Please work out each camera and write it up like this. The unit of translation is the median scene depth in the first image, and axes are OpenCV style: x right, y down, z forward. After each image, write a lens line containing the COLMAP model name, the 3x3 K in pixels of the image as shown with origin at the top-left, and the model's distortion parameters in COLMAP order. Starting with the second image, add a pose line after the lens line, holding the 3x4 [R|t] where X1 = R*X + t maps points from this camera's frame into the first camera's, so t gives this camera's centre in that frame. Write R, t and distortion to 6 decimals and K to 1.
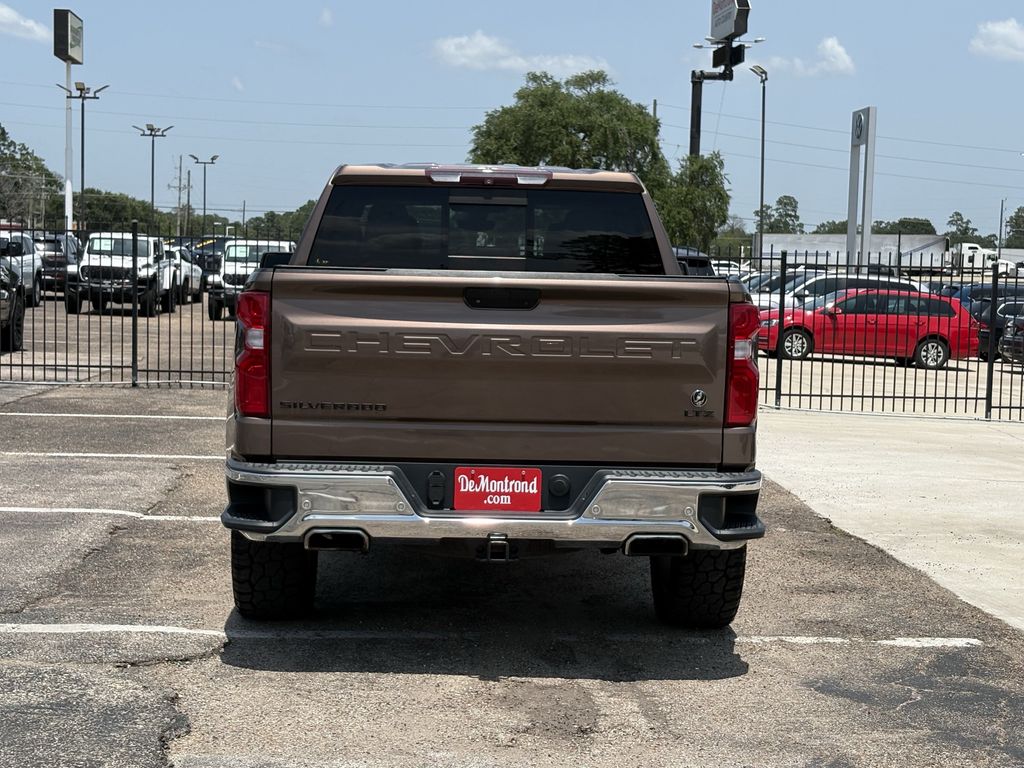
lens RADIAL K [[1664.4, 0, 512.0], [0, 1664.4, 384.0], [0, 0, 1]] dist [0.314290, -1.365719]
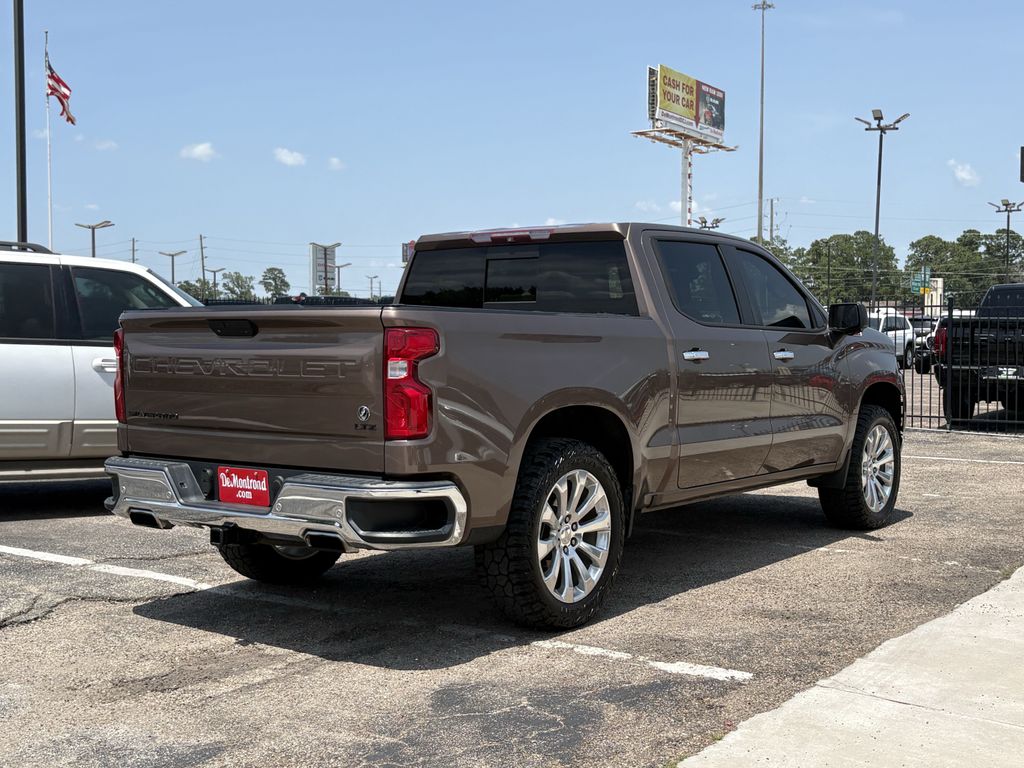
lens RADIAL K [[1217.8, 0, 506.9], [0, 1217.8, 366.6], [0, 0, 1]] dist [0.203802, -0.732566]
pose [[0.784478, -0.009956, -0.620077, 0.696009], [-0.021439, 0.998838, -0.043160, 0.010877], [0.619786, 0.047151, 0.783353, 0.414490]]
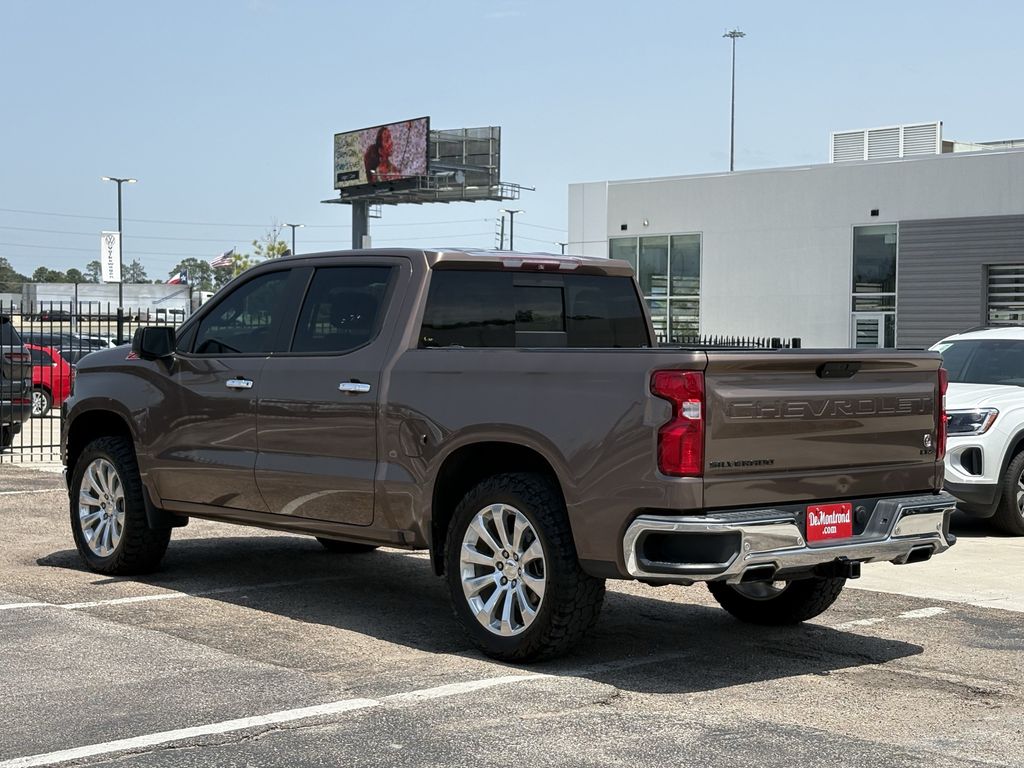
lens RADIAL K [[1664.4, 0, 512.0], [0, 1664.4, 384.0], [0, 0, 1]] dist [0.314290, -1.365719]
pose [[0.807835, -0.039039, 0.588114, -0.941314], [0.054293, 0.998491, -0.008297, -0.042731], [-0.586902, 0.038633, 0.808735, 0.112585]]
